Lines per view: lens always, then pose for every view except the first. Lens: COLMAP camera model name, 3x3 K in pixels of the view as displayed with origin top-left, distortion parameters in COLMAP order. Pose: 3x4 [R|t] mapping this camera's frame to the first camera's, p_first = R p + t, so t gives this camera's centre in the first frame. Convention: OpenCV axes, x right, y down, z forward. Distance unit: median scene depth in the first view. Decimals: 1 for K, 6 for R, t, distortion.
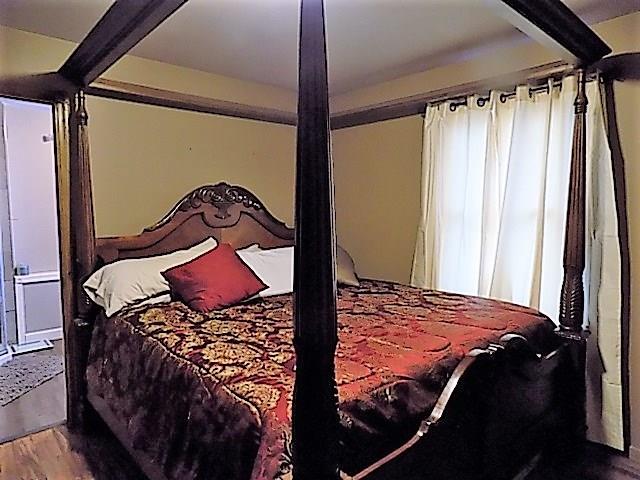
lens RADIAL K [[428.8, 0, 323.2], [0, 428.8, 239.6], [0, 0, 1]] dist [-0.046568, 0.035459]
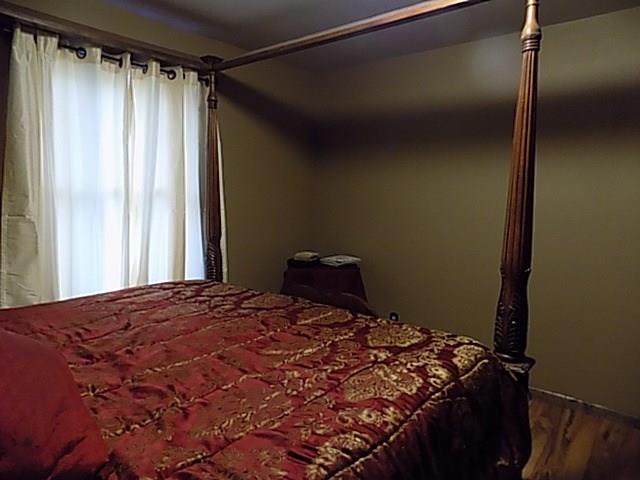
lens RADIAL K [[428.8, 0, 322.8], [0, 428.8, 238.0], [0, 0, 1]] dist [-0.046568, 0.035459]
pose [[-0.157008, -0.111803, 0.981249, -0.625583], [0.067098, 0.990068, 0.123544, -0.053364], [-0.985315, 0.085237, -0.147947, 0.830502]]
